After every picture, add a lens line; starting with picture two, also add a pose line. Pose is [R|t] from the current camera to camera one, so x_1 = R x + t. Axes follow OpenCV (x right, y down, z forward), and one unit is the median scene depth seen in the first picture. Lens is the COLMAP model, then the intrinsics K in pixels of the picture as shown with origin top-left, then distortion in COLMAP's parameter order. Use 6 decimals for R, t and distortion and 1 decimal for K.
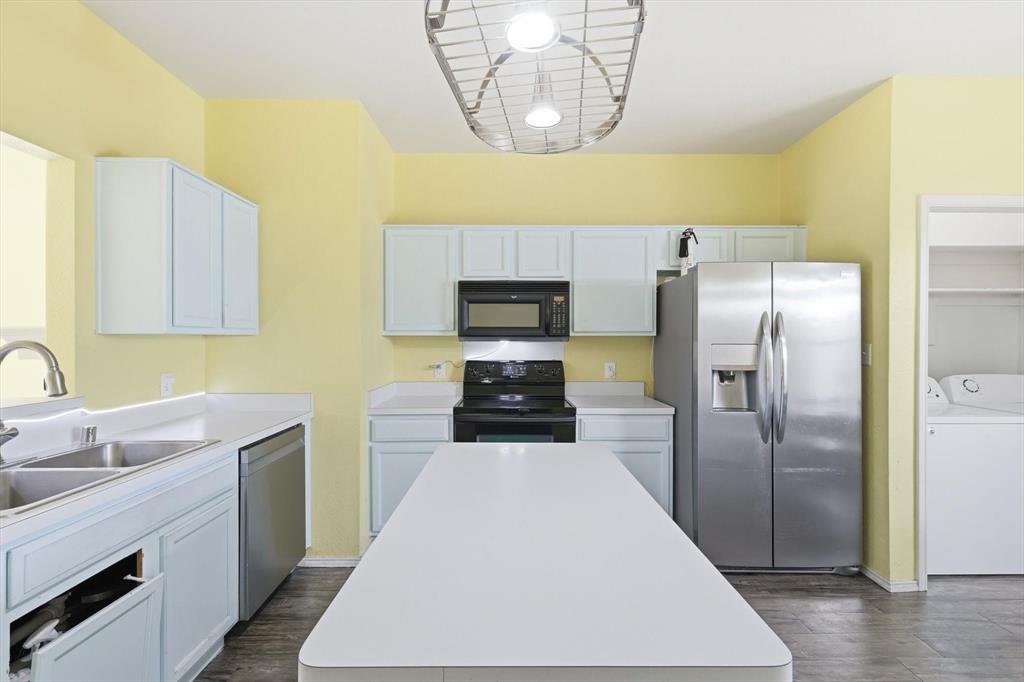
lens RADIAL K [[450.1, 0, 505.4], [0, 450.1, 342.7], [0, 0, 1]] dist [0.007704, -0.000394]
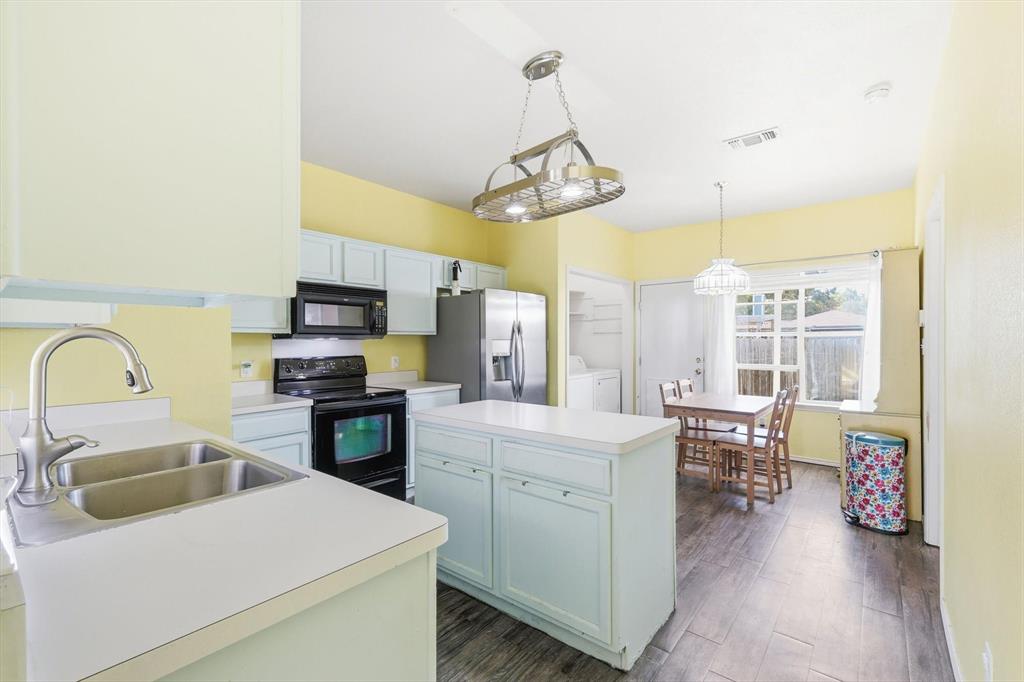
lens RADIAL K [[450.1, 0, 502.9], [0, 450.1, 342.1], [0, 0, 1]] dist [0.007704, -0.000394]
pose [[0.646421, -0.003923, 0.762971, -0.595578], [0.010494, 0.999938, -0.003749, 0.014536], [-0.762909, 0.010430, 0.646422, -0.045328]]
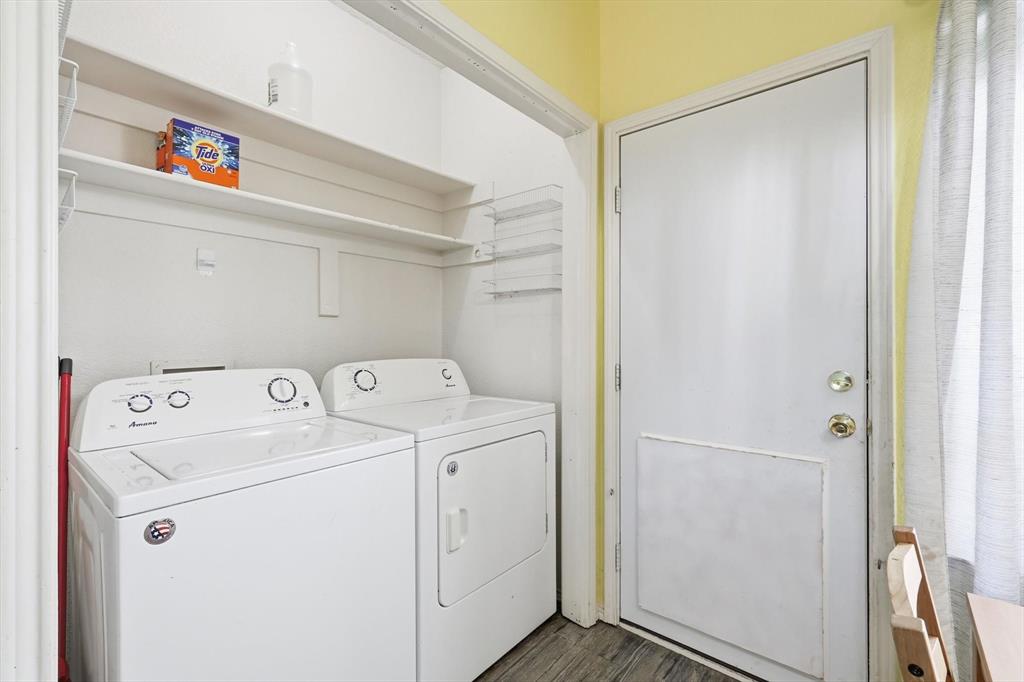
lens RADIAL K [[450.1, 0, 508.3], [0, 450.1, 339.0], [0, 0, 1]] dist [0.007704, -0.000394]
pose [[0.646760, -0.001263, 0.762692, 0.683711], [0.008706, 0.999946, -0.005726, 0.045208], [-0.762644, 0.010344, 0.646736, 0.468840]]
